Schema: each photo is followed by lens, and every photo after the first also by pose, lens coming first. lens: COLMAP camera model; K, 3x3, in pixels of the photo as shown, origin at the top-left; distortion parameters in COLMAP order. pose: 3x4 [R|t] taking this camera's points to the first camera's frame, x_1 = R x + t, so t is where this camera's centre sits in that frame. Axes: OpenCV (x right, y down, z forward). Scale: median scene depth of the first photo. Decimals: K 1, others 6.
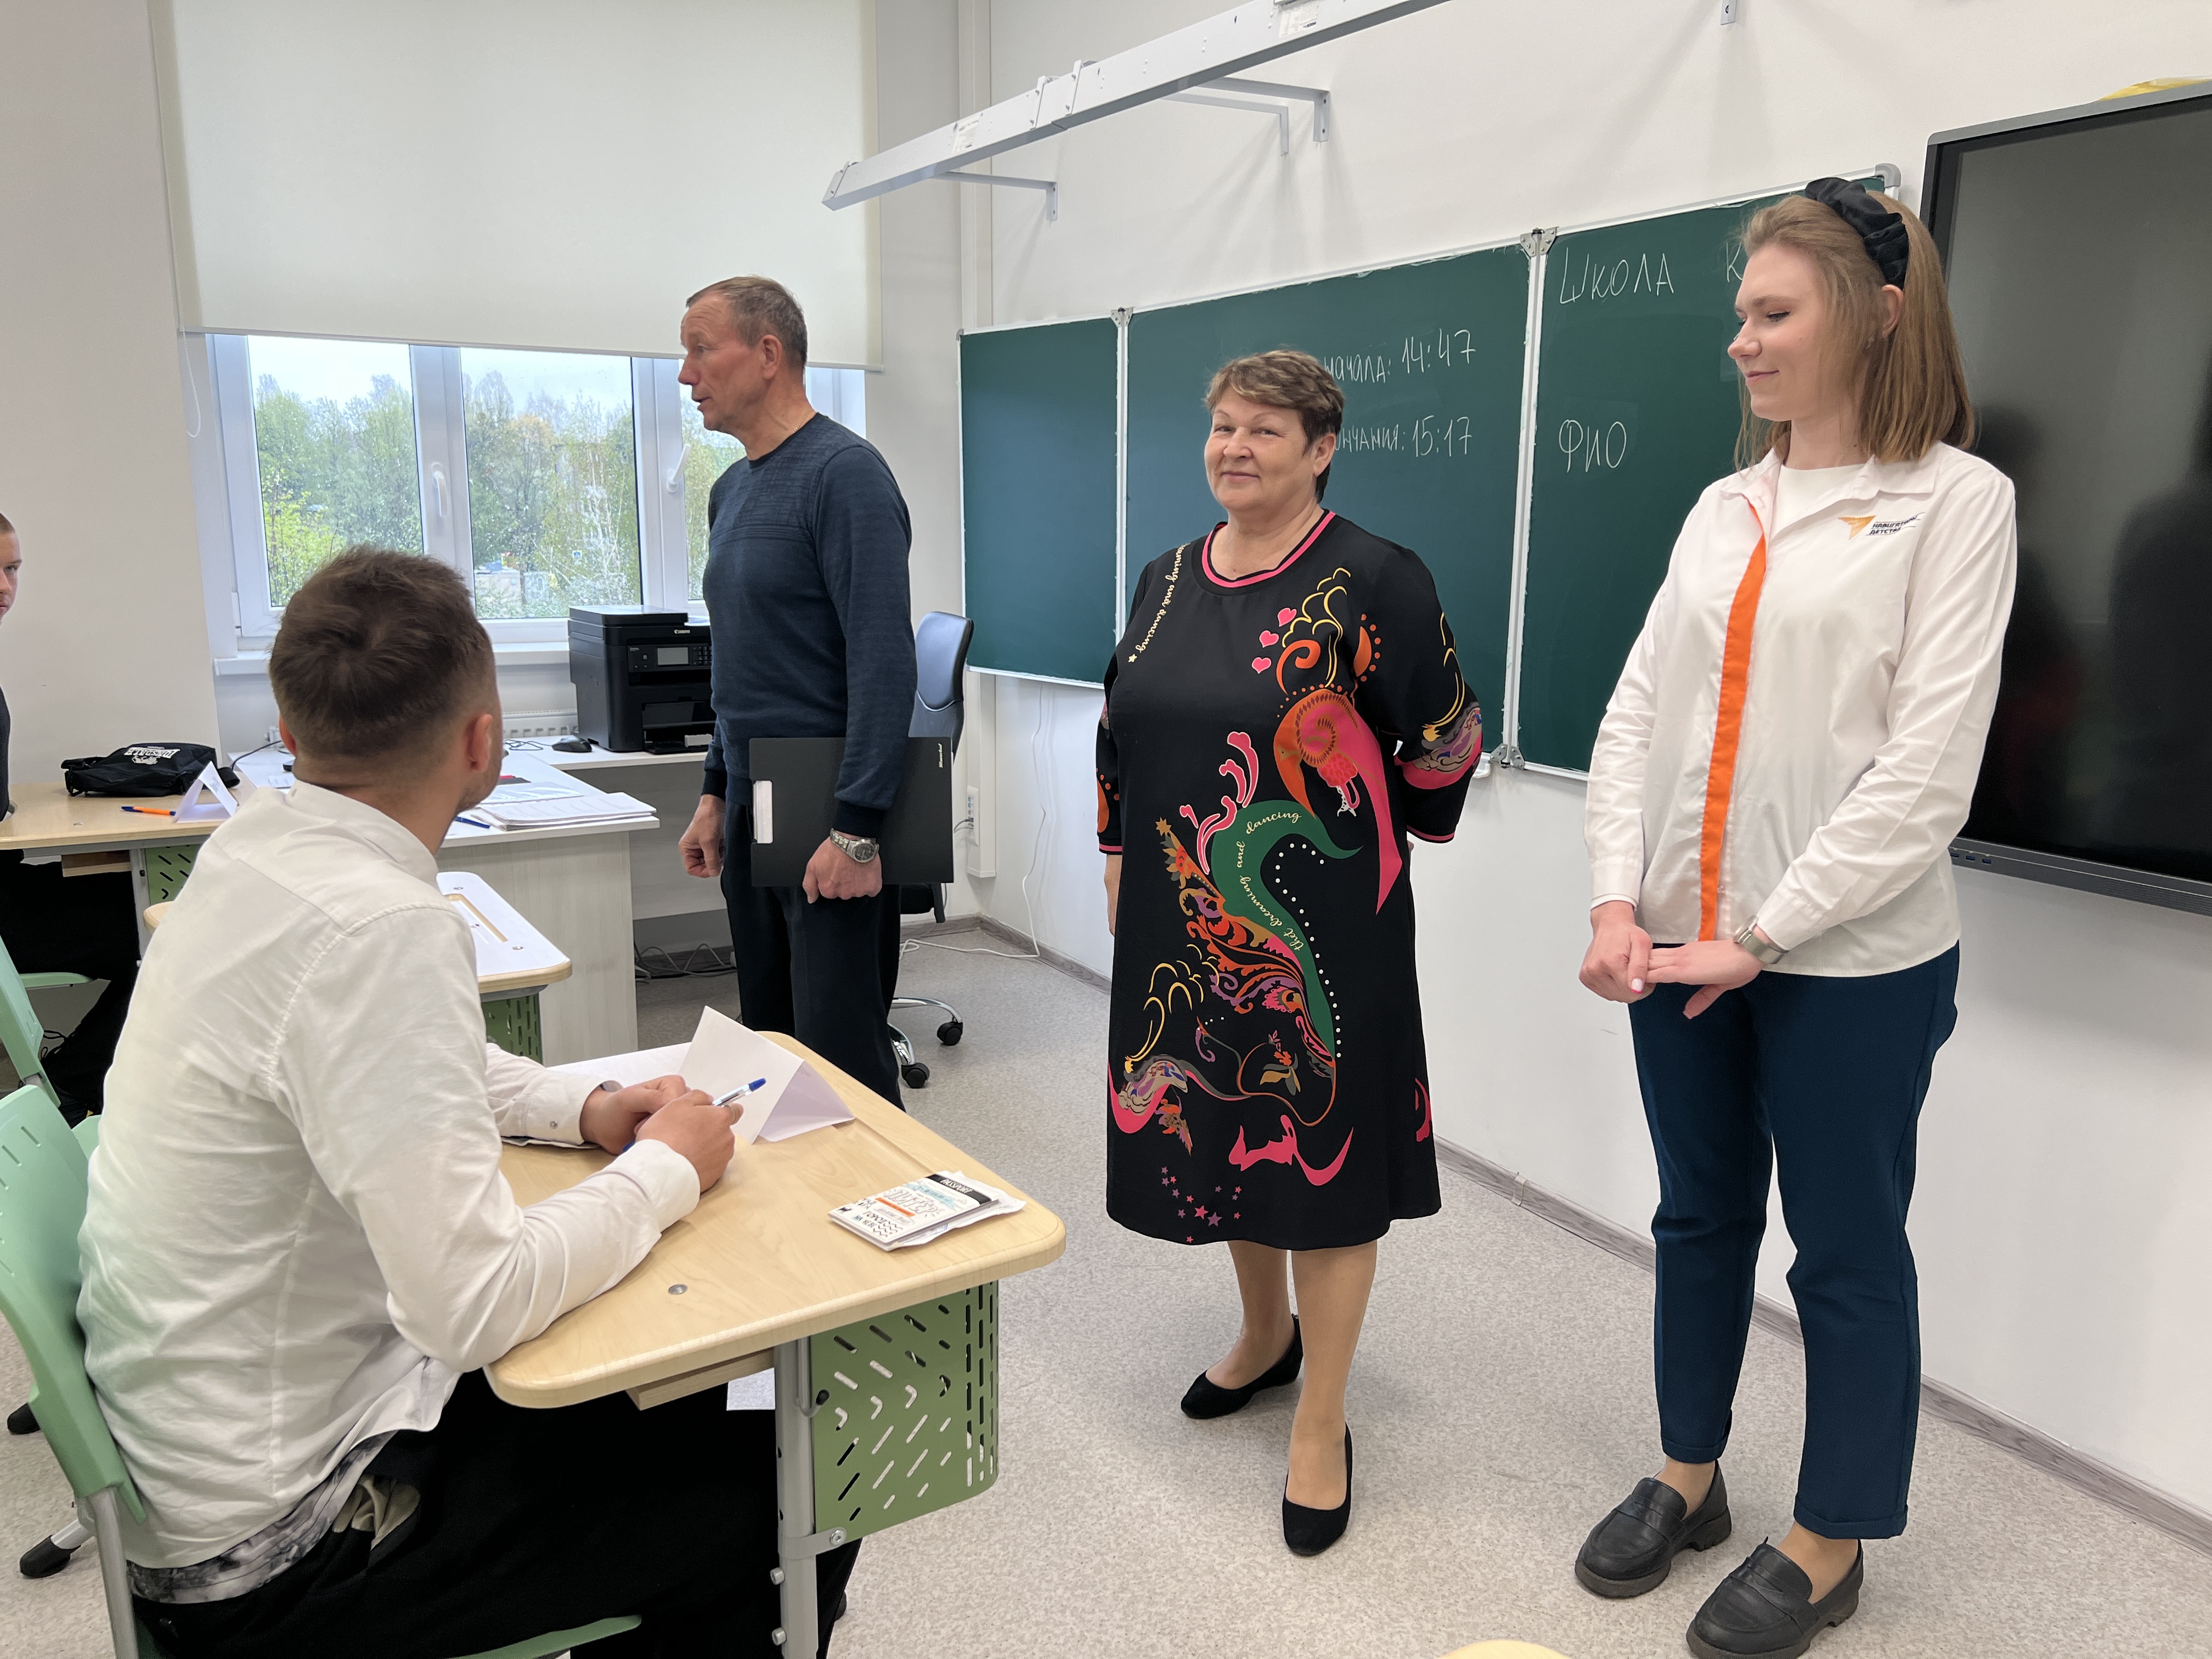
lens RADIAL K [[1628.3, 0, 1009.1], [0, 1628.3, 895.0], [0, 0, 1]] dist [0.045114, -0.040955]
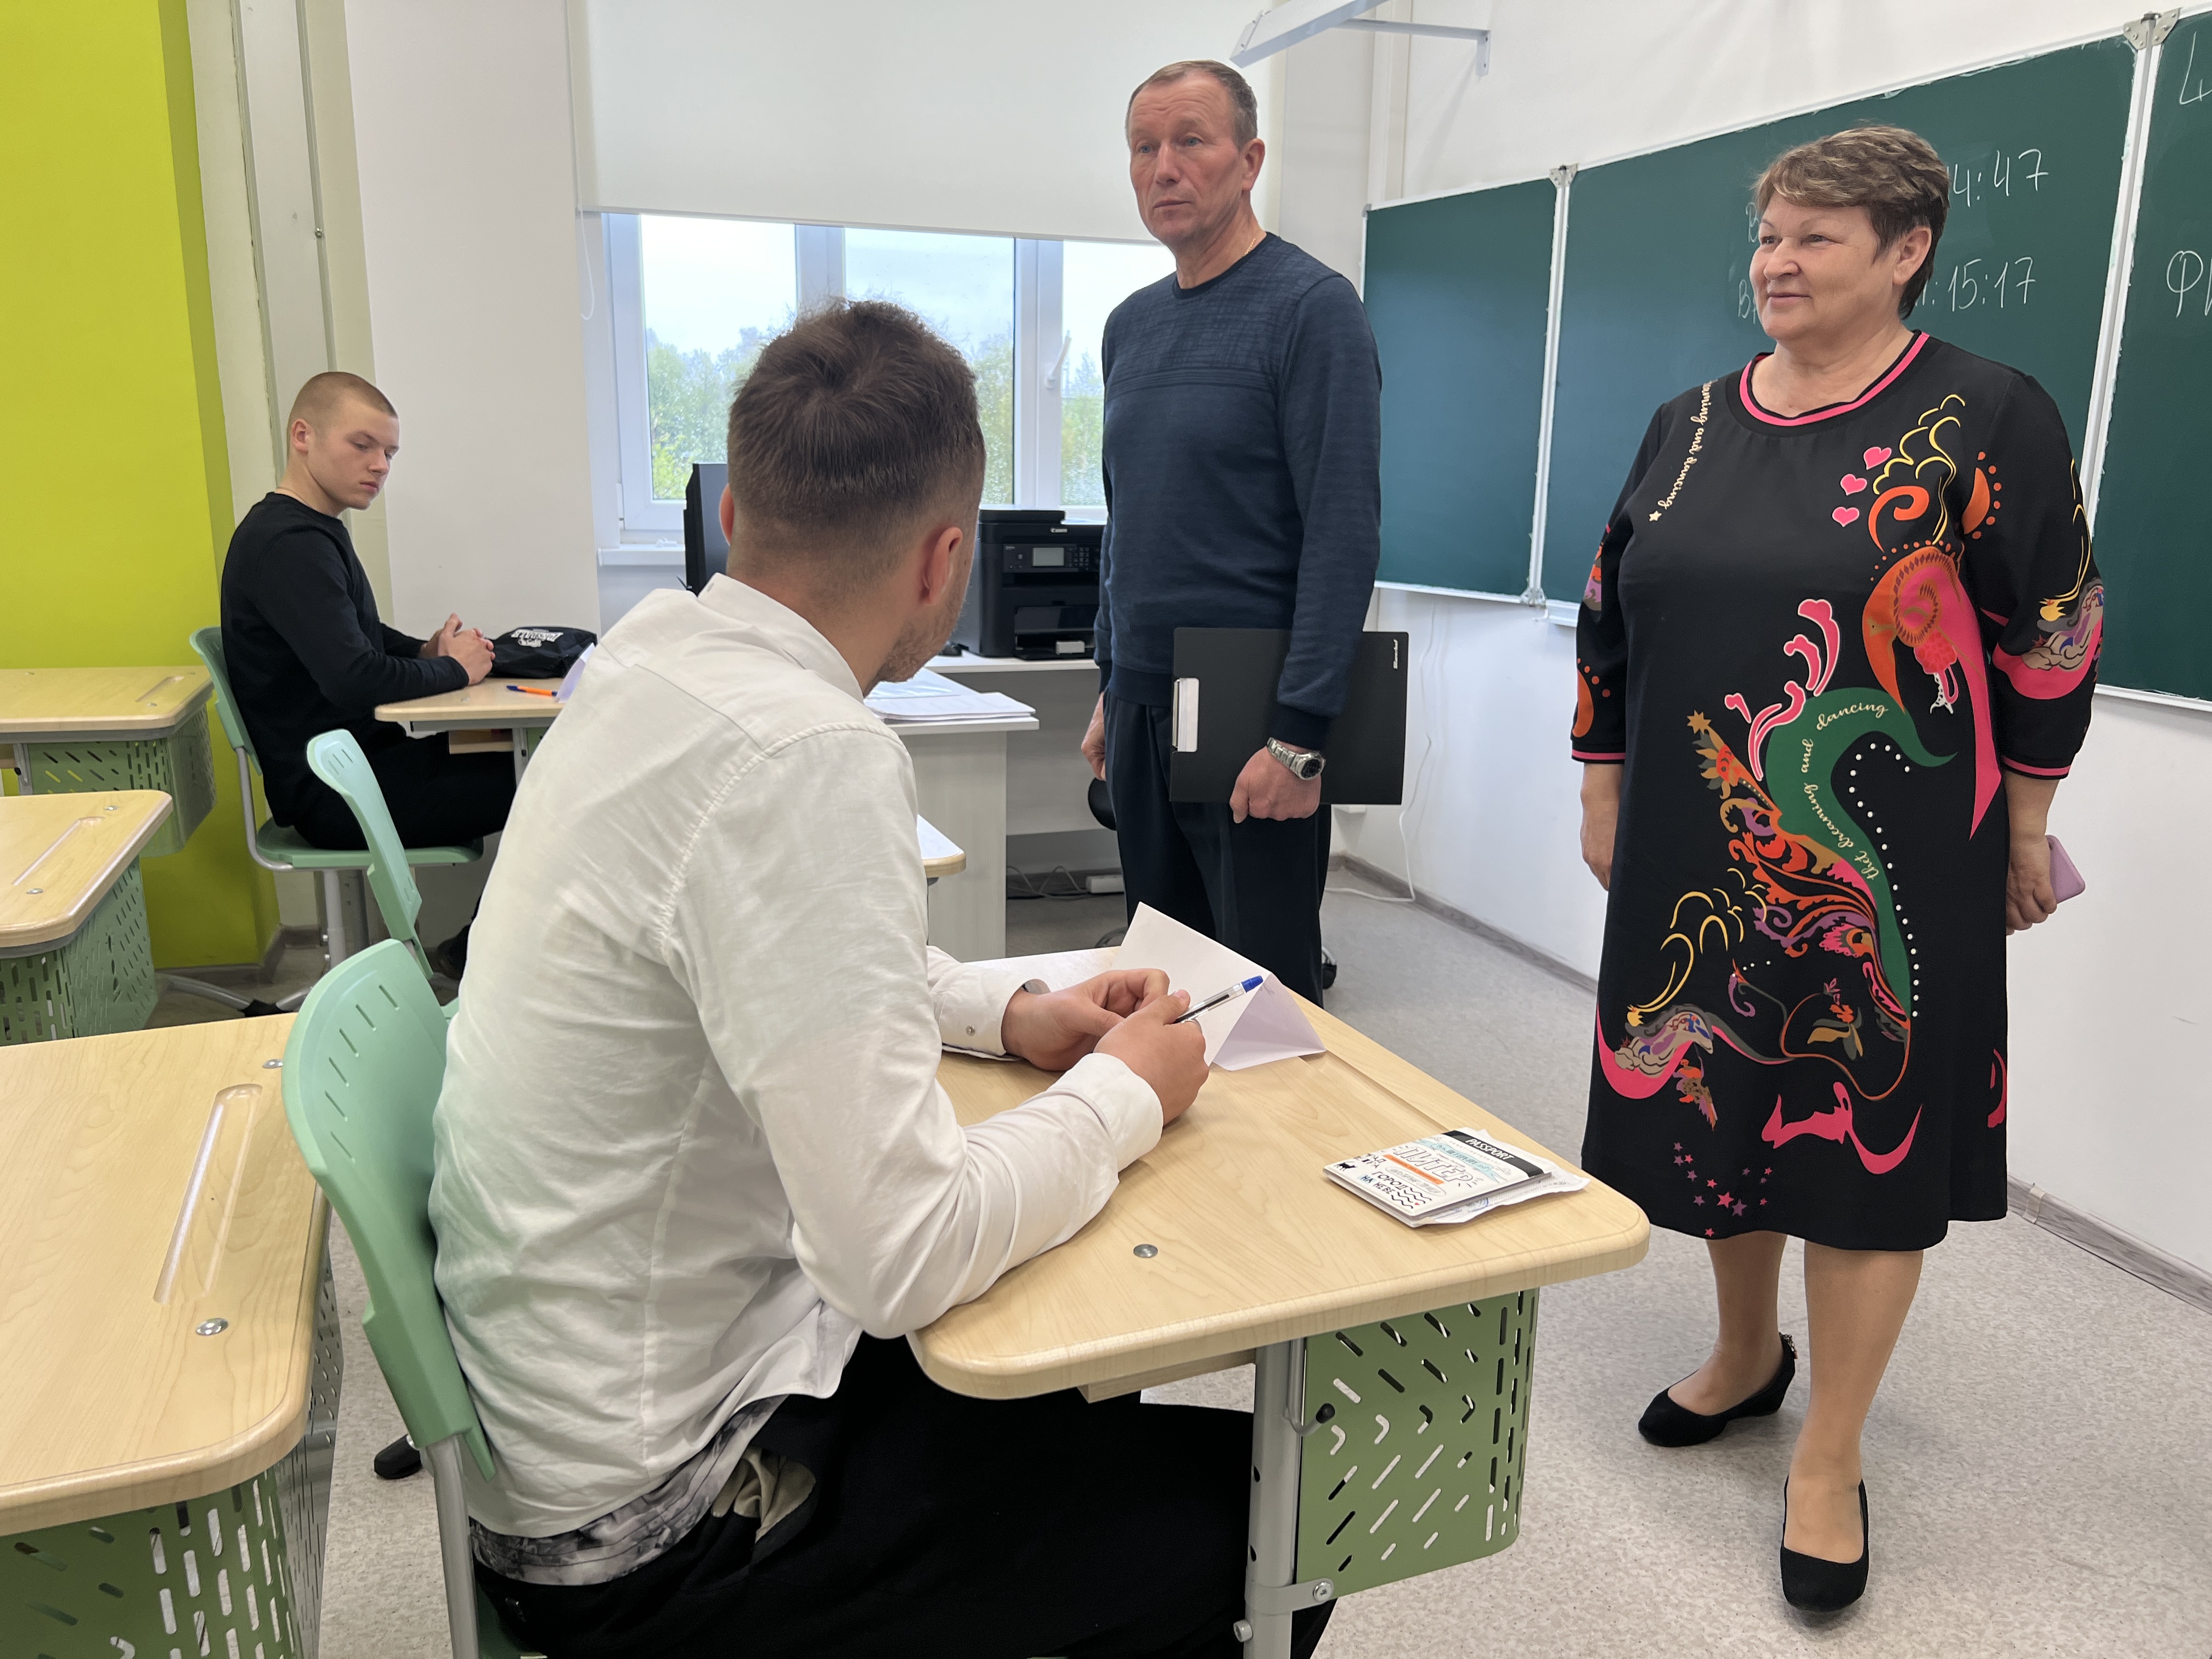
lens RADIAL K [[1628.3, 0, 1009.1], [0, 1628.3, 895.0], [0, 0, 1]] dist [0.045114, -0.040955]
pose [[0.979549, 0.054085, -0.193802, -0.113421], [-0.047712, 0.998161, 0.037404, 0.044884], [0.195468, -0.027392, 0.980327, 0.222568]]
